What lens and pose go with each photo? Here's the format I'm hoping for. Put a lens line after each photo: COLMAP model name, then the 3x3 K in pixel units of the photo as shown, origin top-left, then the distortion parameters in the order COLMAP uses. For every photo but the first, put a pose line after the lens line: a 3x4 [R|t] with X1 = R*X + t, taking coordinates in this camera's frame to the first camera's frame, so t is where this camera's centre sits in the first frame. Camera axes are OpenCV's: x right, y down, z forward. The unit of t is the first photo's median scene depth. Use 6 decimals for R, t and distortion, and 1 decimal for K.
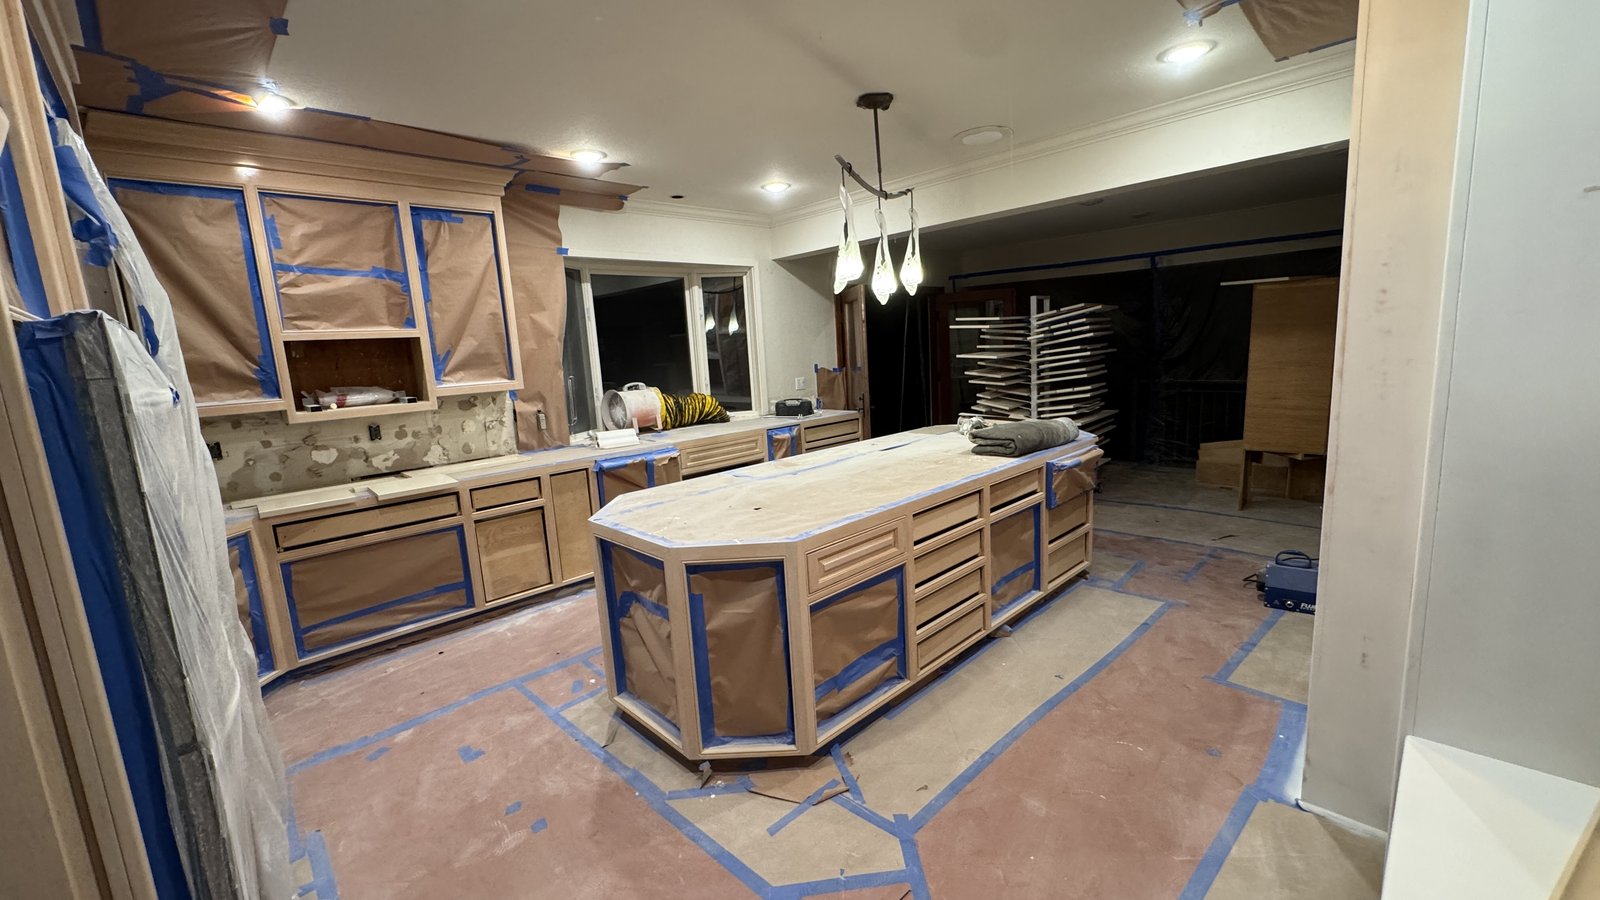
lens RADIAL K [[634.9, 0, 800.0], [0, 634.9, 450.0], [0, 0, 1]] dist [-0.002318, -0.000115]
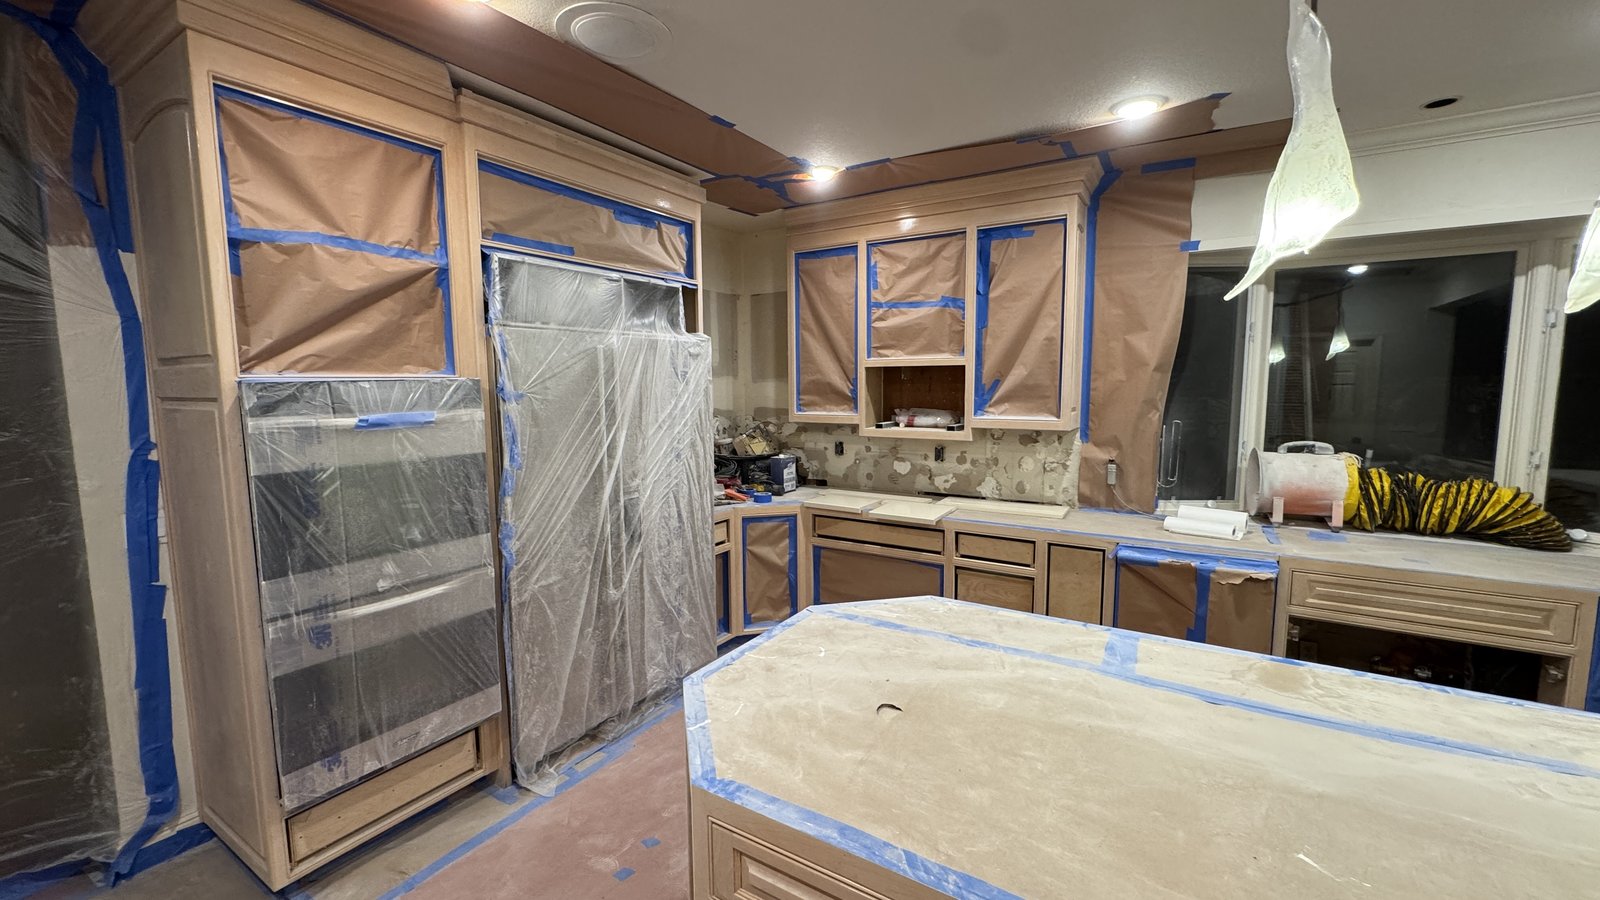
lens RADIAL K [[634.9, 0, 800.0], [0, 634.9, 450.0], [0, 0, 1]] dist [-0.002318, -0.000115]
pose [[0.245535, 0.159123, -0.956239, 0.276528], [-0.164724, 0.978938, 0.120604, -0.123258], [0.955290, 0.127903, 0.266575, 0.504512]]
